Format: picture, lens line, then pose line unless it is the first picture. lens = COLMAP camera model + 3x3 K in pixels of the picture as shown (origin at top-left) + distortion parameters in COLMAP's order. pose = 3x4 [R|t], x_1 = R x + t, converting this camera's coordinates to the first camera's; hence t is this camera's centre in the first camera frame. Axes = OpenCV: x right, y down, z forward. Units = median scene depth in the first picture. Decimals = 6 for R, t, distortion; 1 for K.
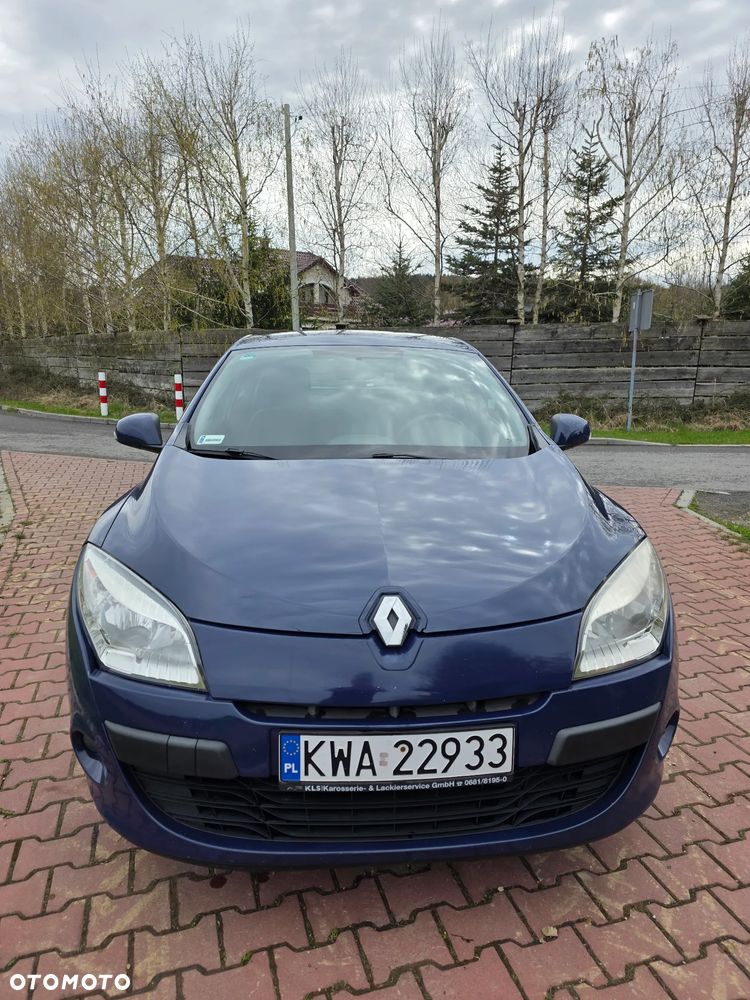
lens RADIAL K [[676.3, 0, 359.8], [0, 676.3, 492.8], [0, 0, 1]] dist [0.073952, -0.083327]
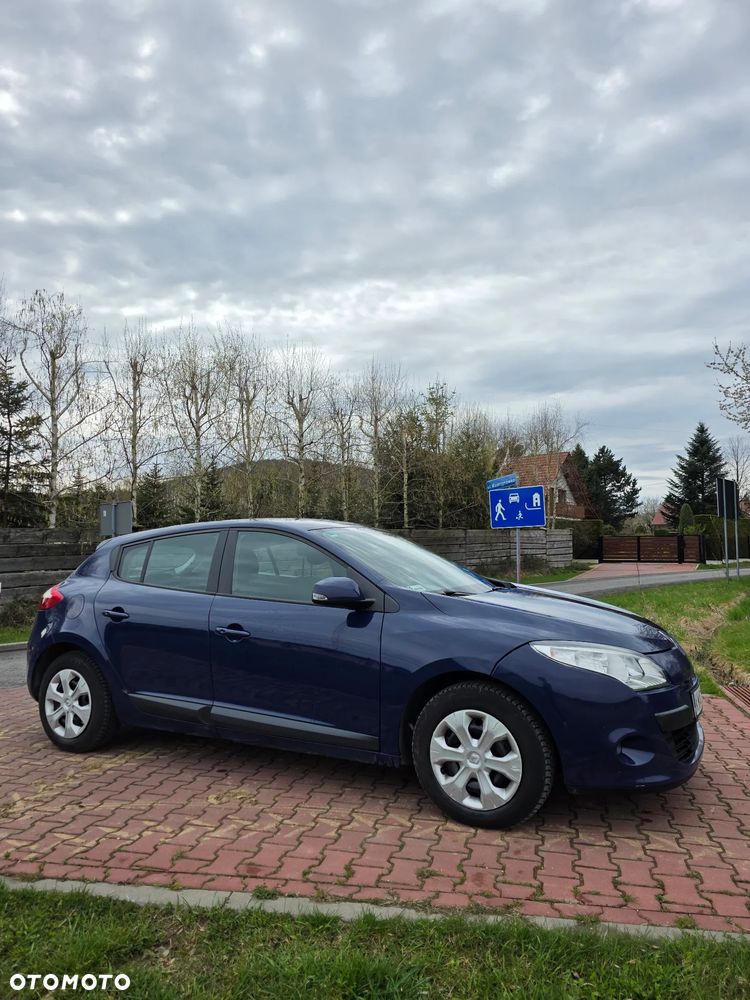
lens RADIAL K [[676.3, 0, 359.8], [0, 676.3, 492.8], [0, 0, 1]] dist [0.073952, -0.083327]
pose [[0.545494, 0.058853, 0.836046, -0.973656], [0.194620, 0.961369, -0.194659, -0.016071], [-0.815205, 0.268897, 0.512967, 0.220519]]
